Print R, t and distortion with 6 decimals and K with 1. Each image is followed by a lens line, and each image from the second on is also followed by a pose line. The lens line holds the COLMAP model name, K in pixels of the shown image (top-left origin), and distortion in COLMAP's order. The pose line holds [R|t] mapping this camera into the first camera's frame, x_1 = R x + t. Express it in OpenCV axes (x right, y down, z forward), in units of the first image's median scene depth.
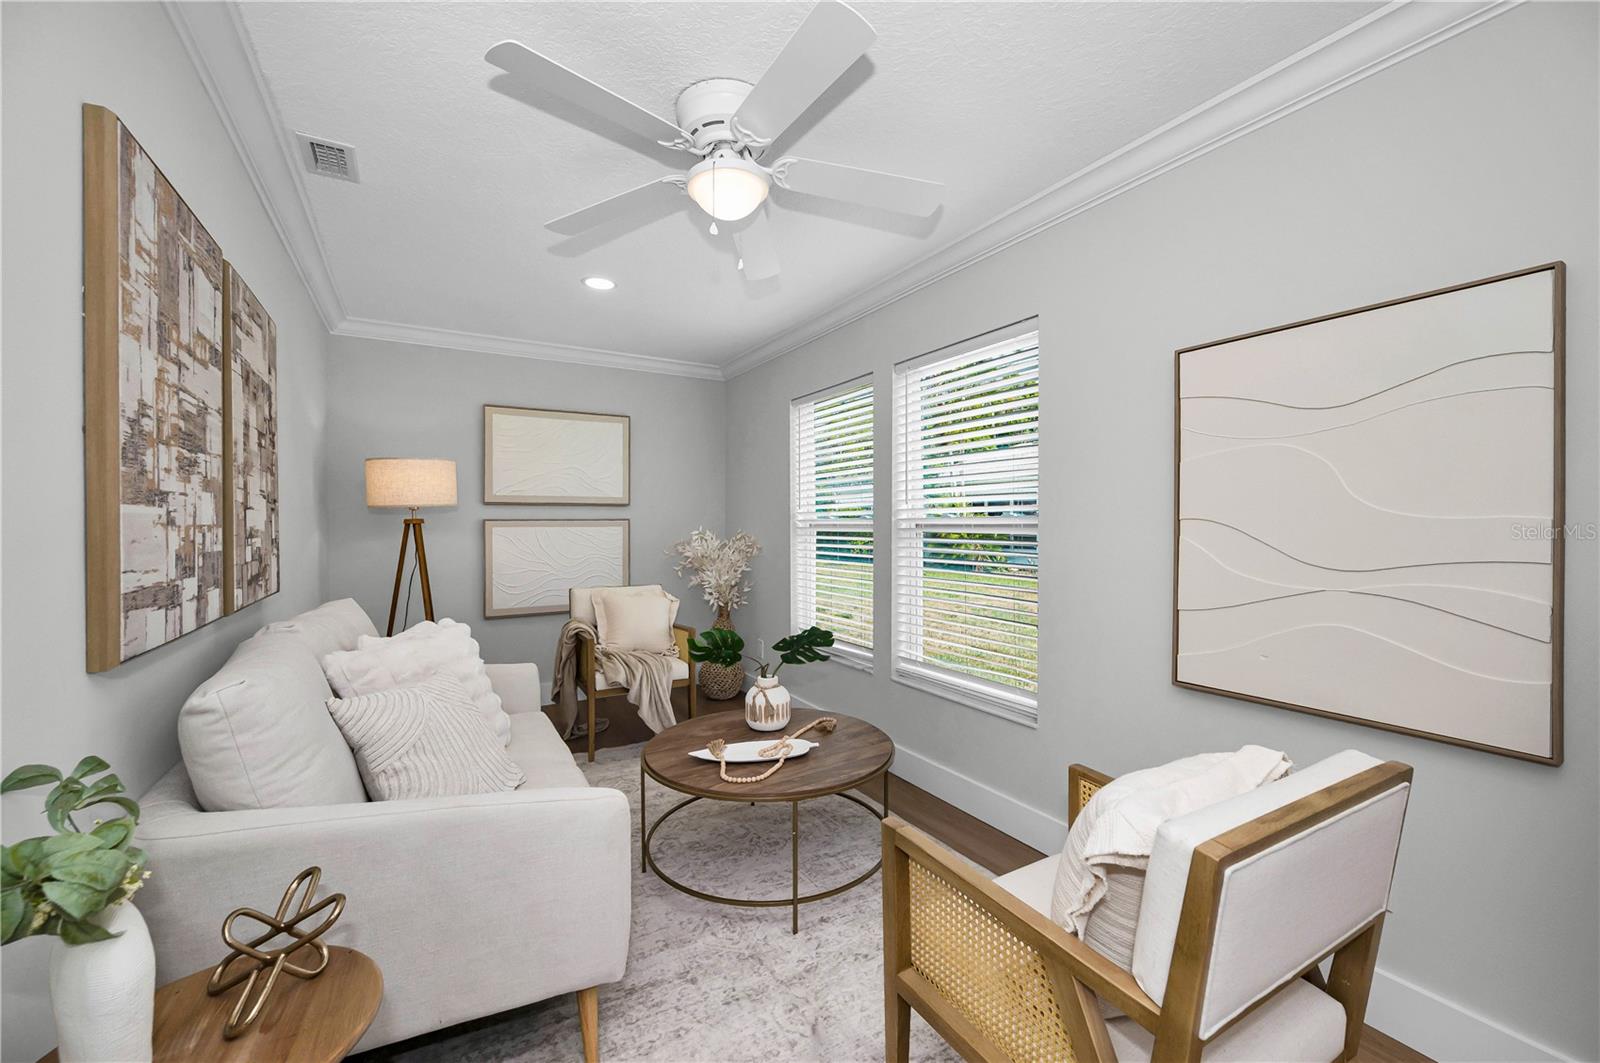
lens RADIAL K [[643.6, 0, 805.0], [0, 643.6, 525.9], [0, 0, 1]] dist [-0.000771, 0.000316]
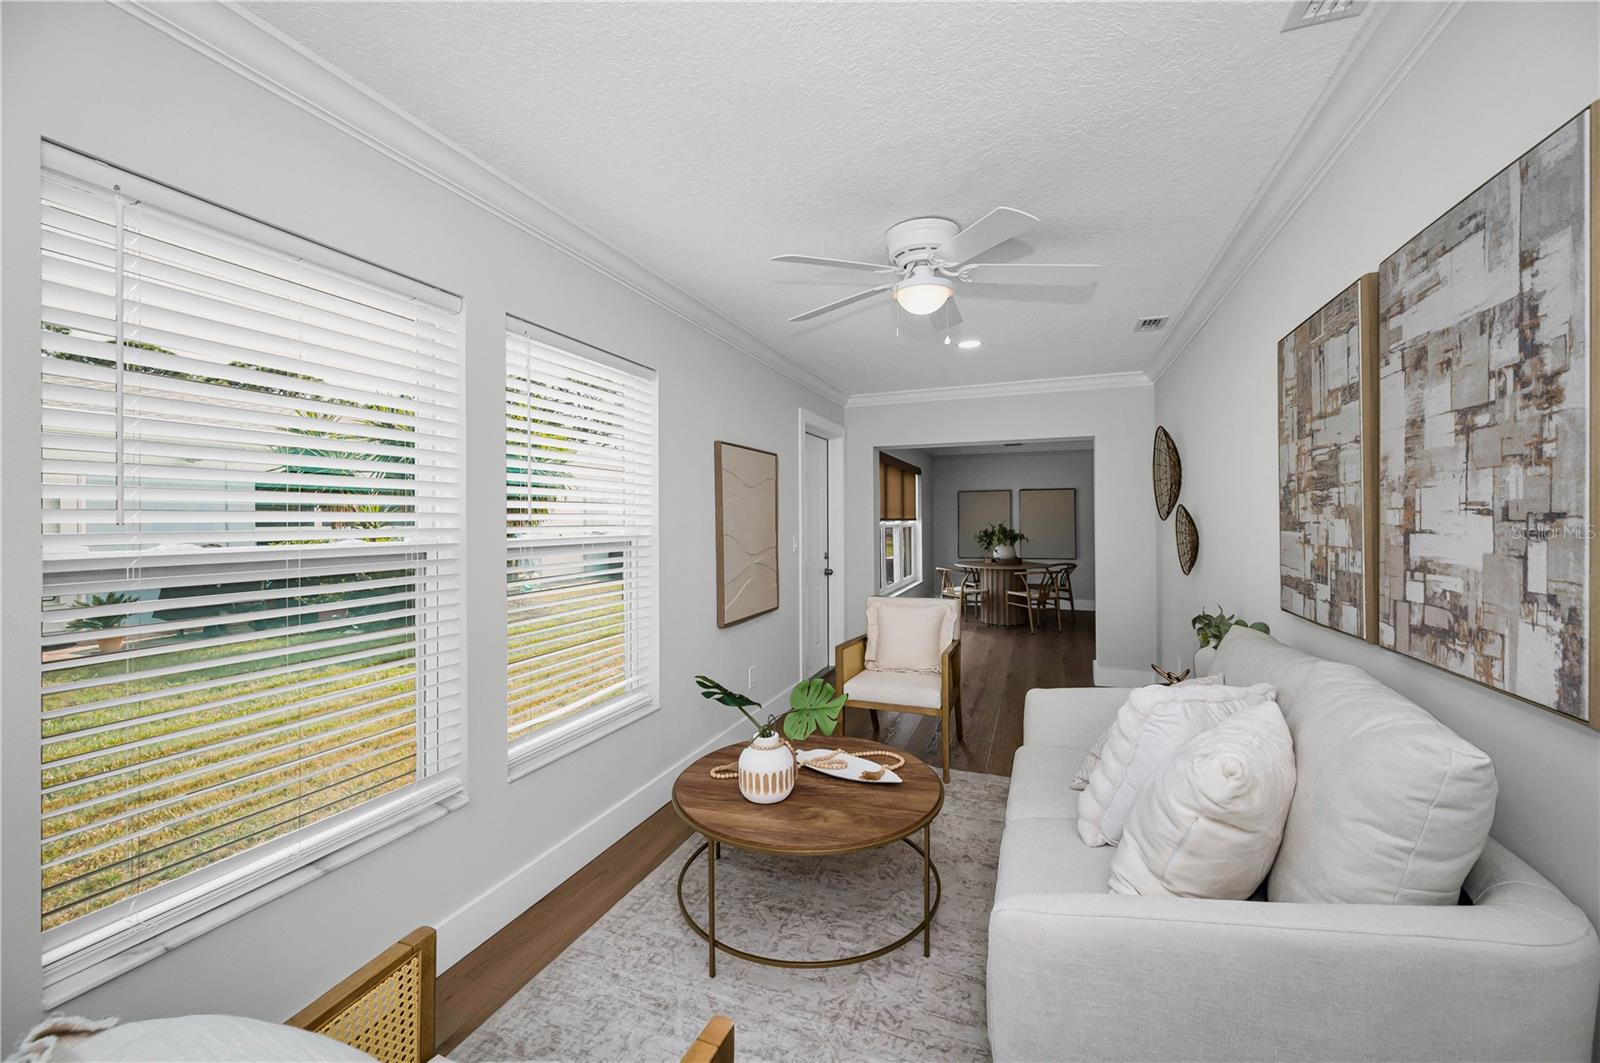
lens RADIAL K [[643.6, 0, 805.4], [0, 643.6, 524.8], [0, 0, 1]] dist [-0.000771, 0.000316]
pose [[-0.634647, 0.002004, 0.772799, -1.306027], [0.011130, 0.999917, 0.006548, -0.064377], [-0.772722, 0.012757, -0.634616, 2.679746]]
